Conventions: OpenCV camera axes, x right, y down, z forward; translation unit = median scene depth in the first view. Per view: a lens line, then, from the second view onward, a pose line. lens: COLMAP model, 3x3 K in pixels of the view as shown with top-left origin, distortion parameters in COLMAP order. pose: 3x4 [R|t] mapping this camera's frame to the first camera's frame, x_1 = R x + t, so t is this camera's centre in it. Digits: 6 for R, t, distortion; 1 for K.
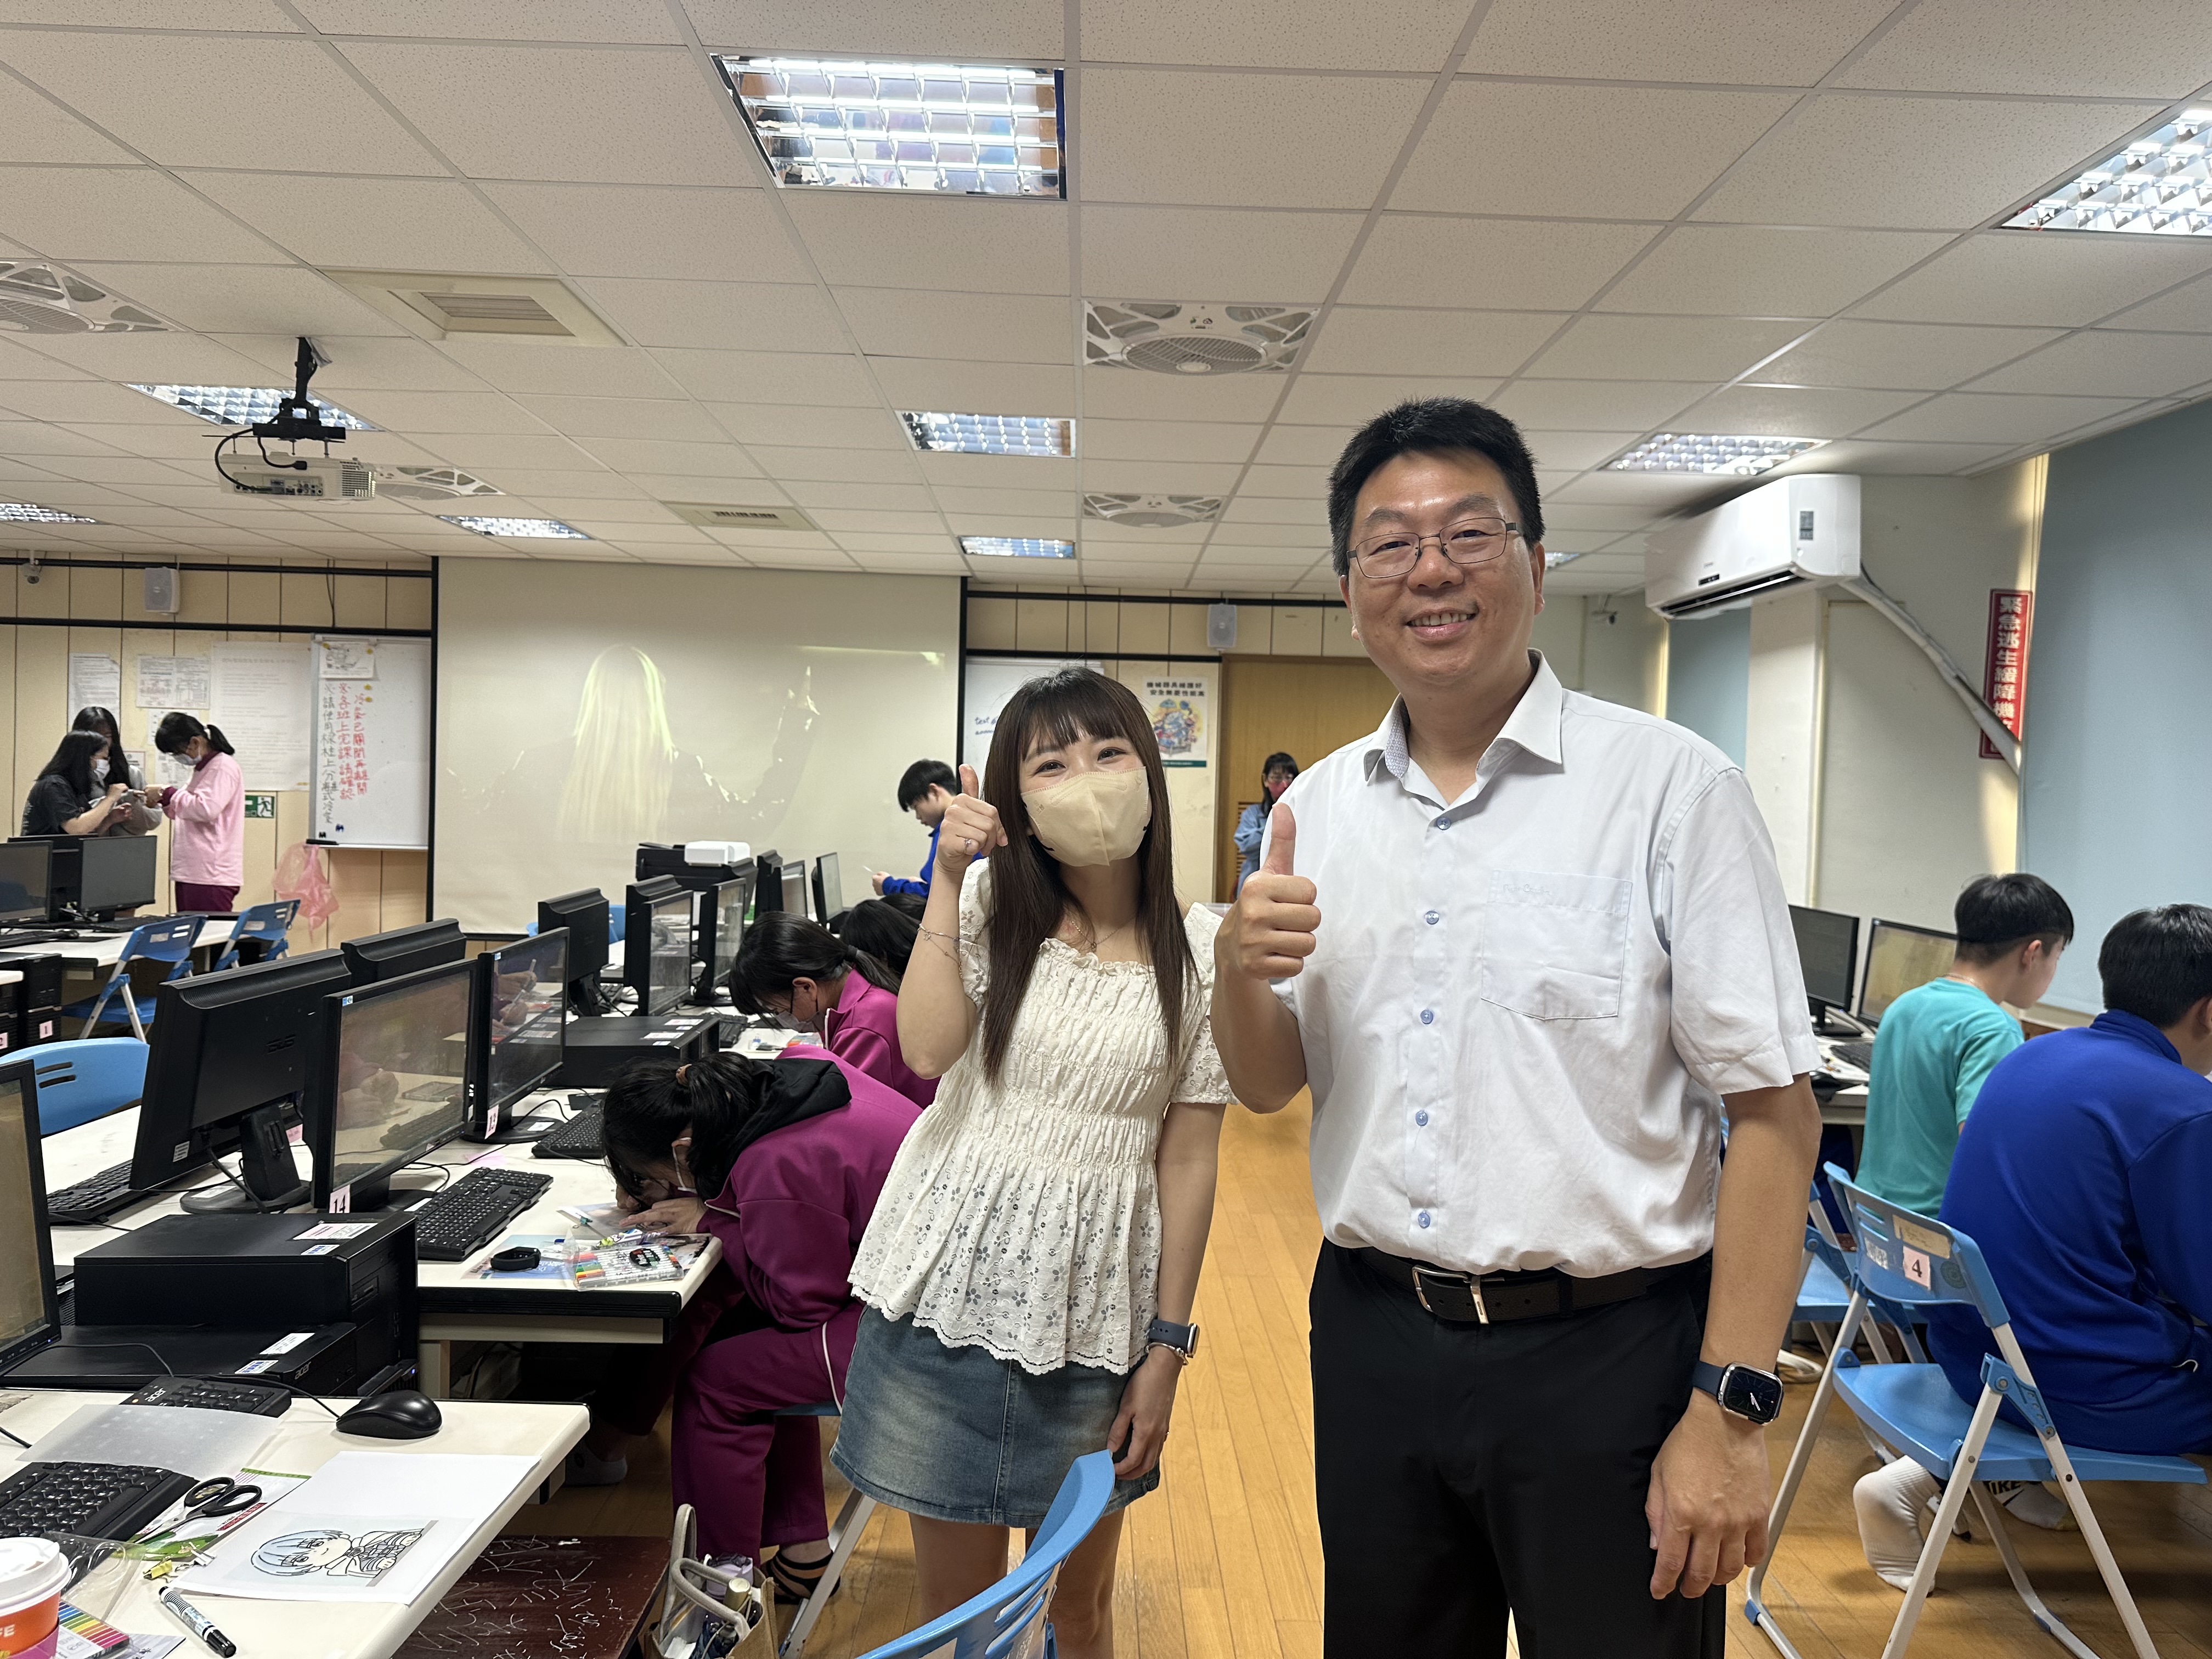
lens RADIAL K [[1559.6, 0, 1116.8], [0, 1559.6, 842.5], [0, 0, 1]] dist [0.055179, -0.017807]
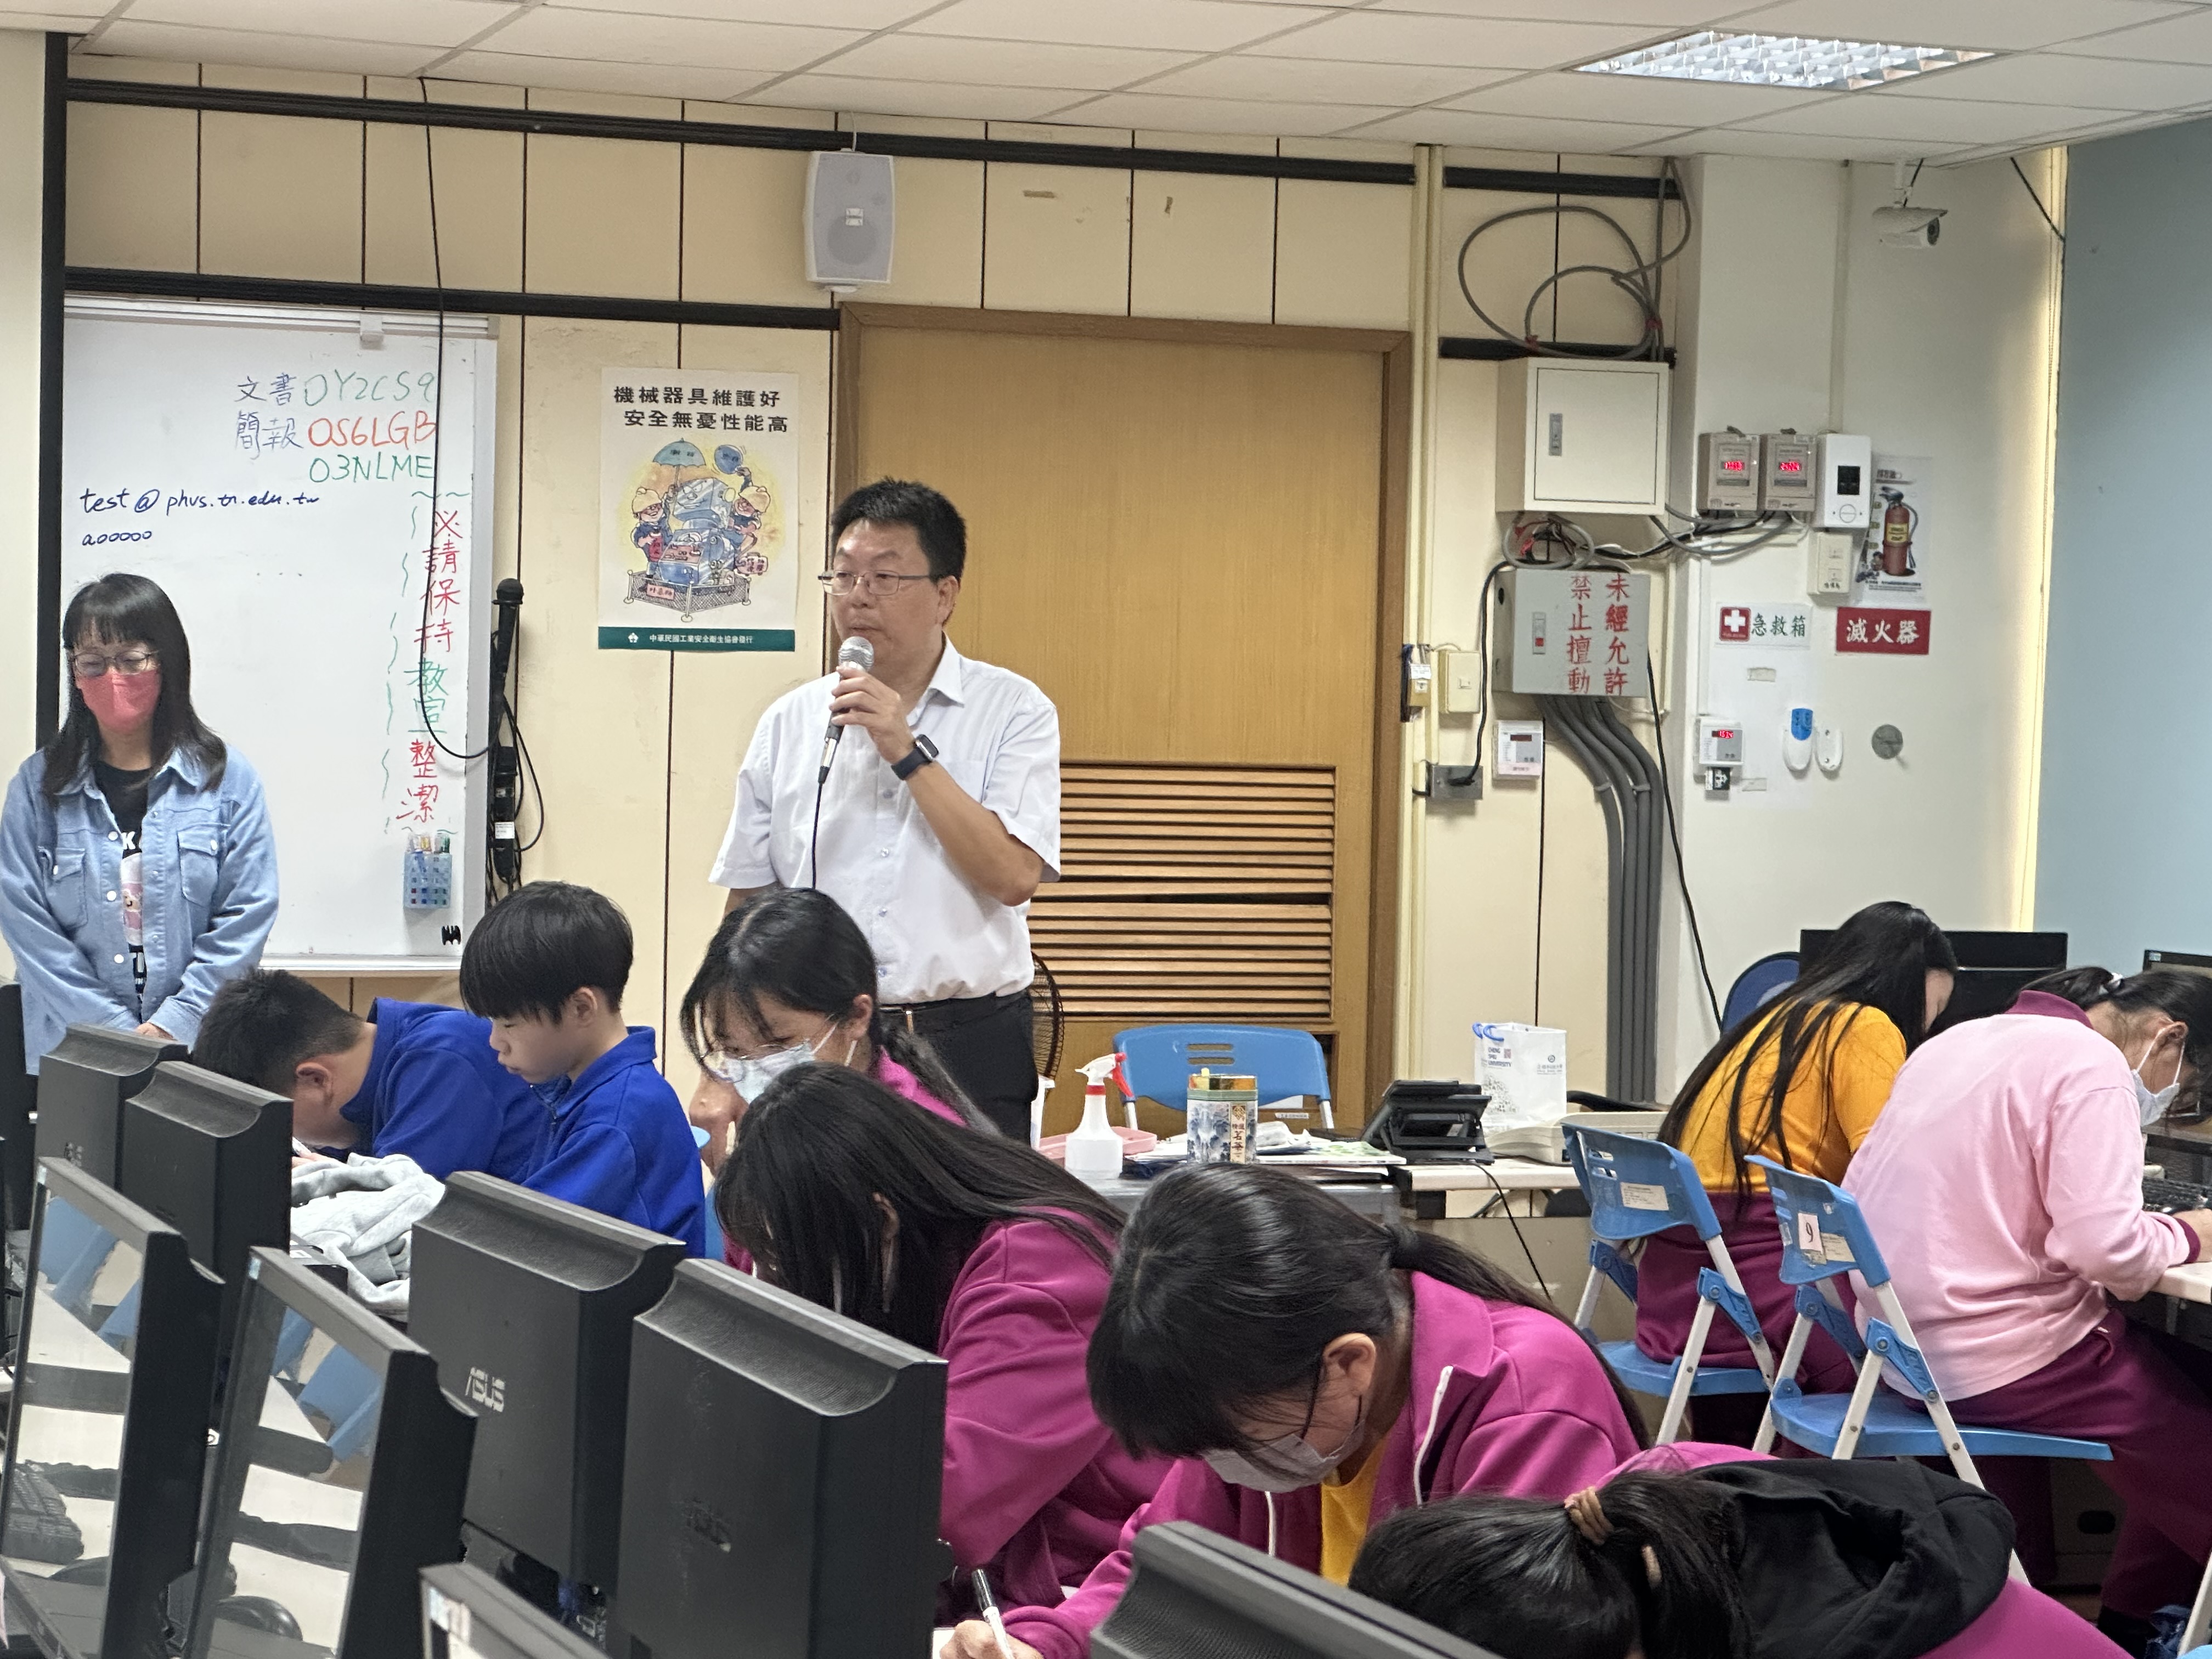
lens RADIAL K [[5174.4, 0, 1103.4], [0, 5174.4, 839.2], [0, 0, 1]] dist [0.192725, 0.000000]
pose [[0.950290, -0.012313, 0.311123, -0.350502], [0.014496, 0.999884, -0.004702, -0.005563], [-0.311029, 0.008978, 0.950358, -0.068819]]
